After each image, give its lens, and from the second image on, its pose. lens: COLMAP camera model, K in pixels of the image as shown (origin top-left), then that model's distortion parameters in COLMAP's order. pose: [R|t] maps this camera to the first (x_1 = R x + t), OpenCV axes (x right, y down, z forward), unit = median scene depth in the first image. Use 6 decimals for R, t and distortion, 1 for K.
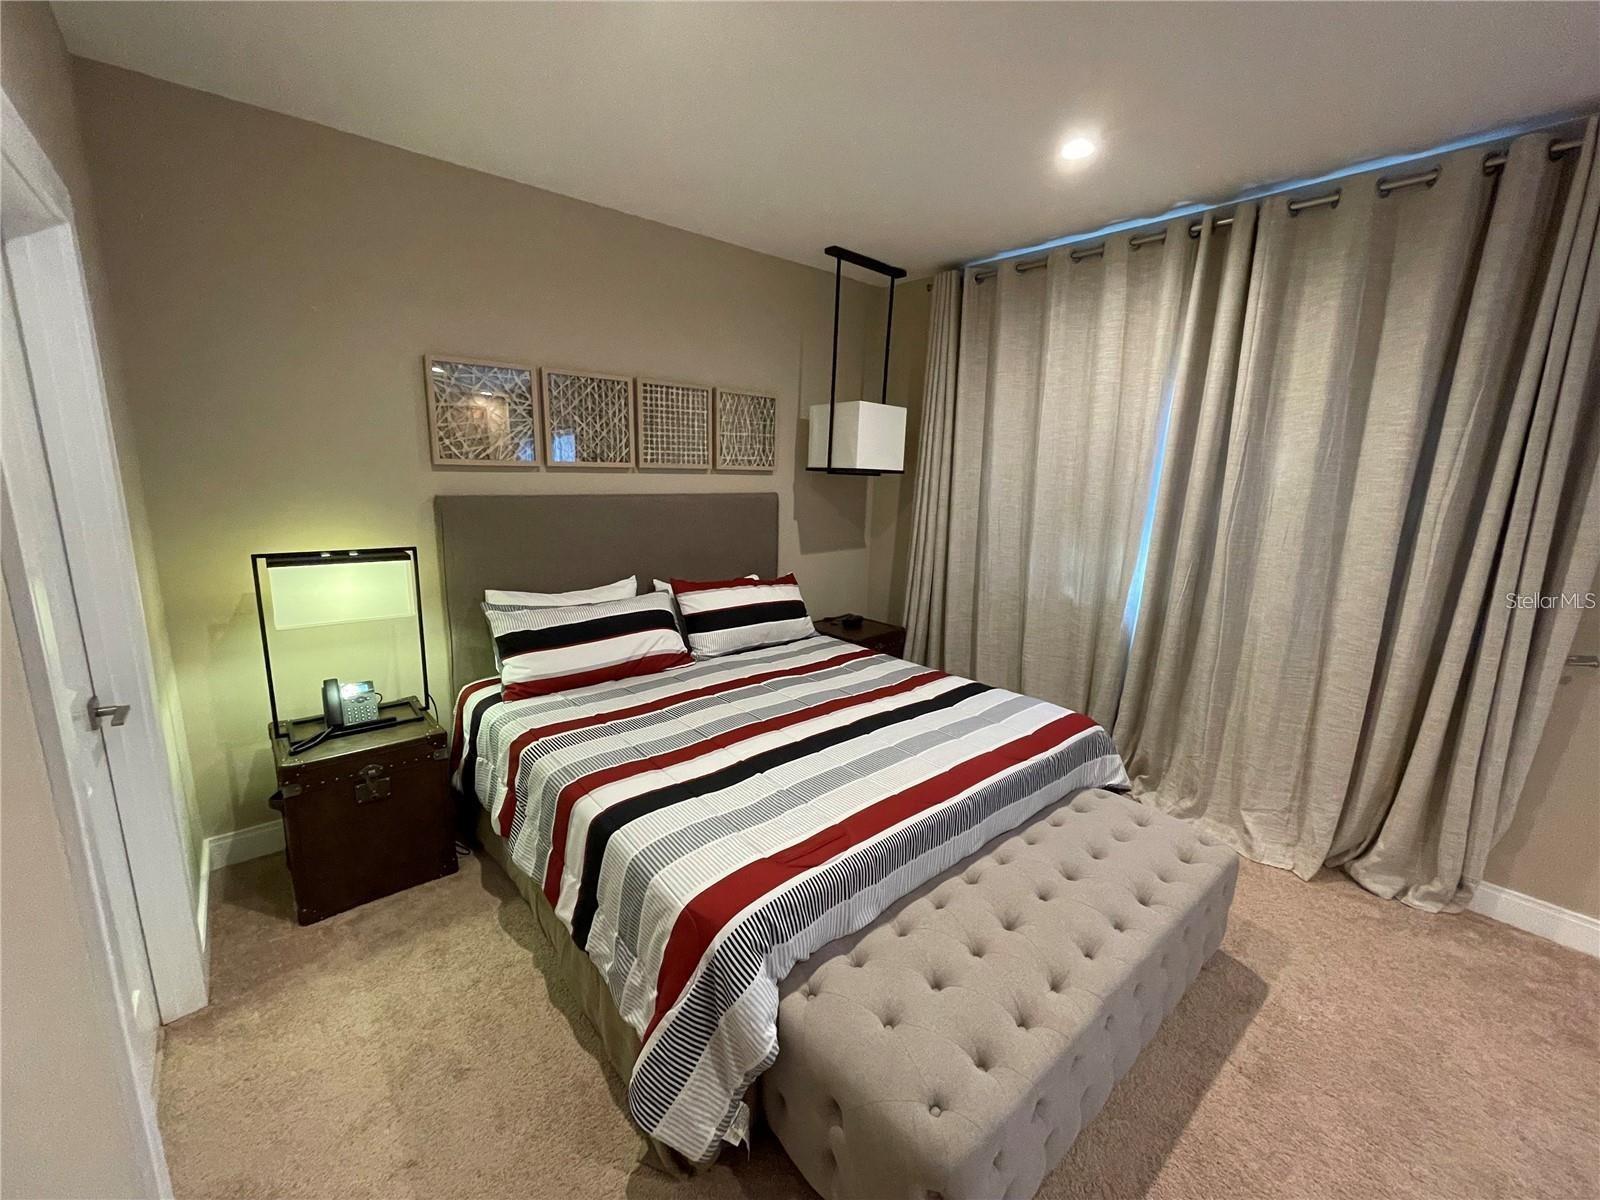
lens RADIAL K [[650.6, 0, 800.0], [0, 650.6, 600.0], [0, 0, 1]] dist [0.001731, -0.000090]
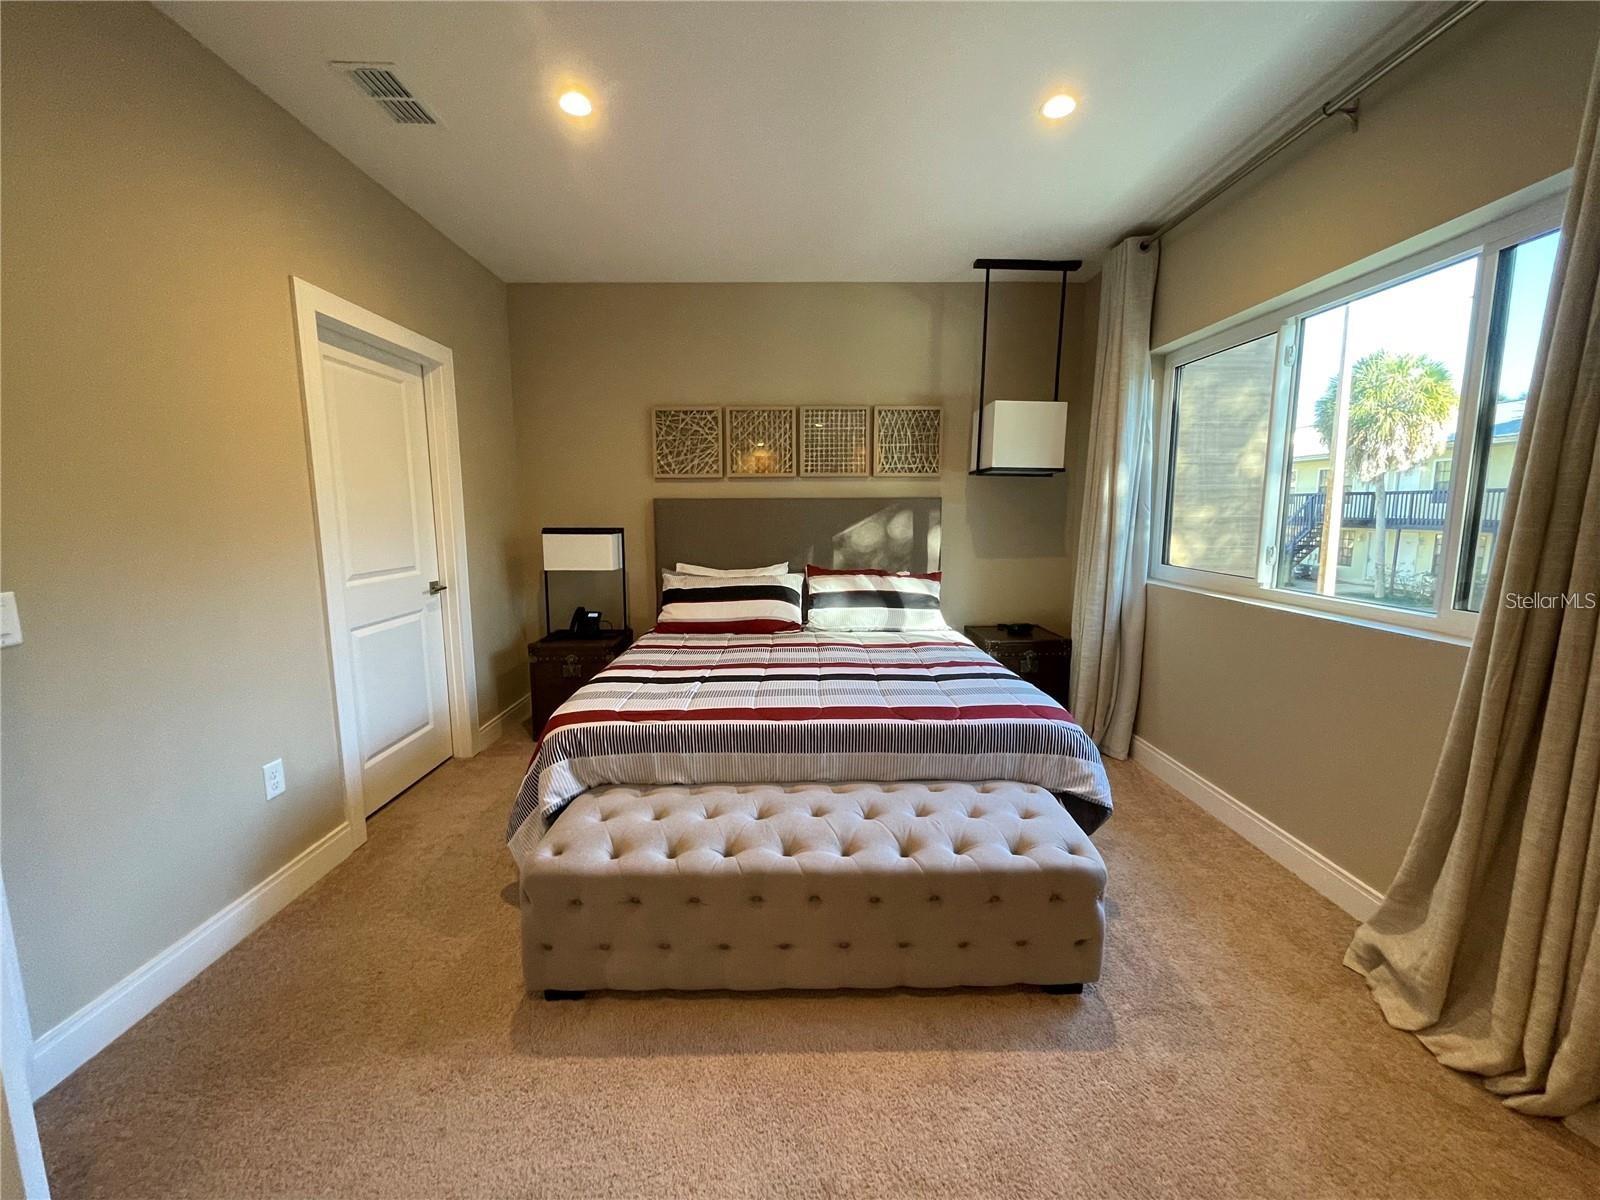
lens RADIAL K [[650.6, 0, 800.0], [0, 650.6, 600.0], [0, 0, 1]] dist [0.001731, -0.000090]
pose [[0.755162, 0.054352, -0.653281, 0.573644], [-0.109793, 0.992967, -0.044303, 0.085965], [0.646278, 0.105182, 0.755818, 0.078333]]
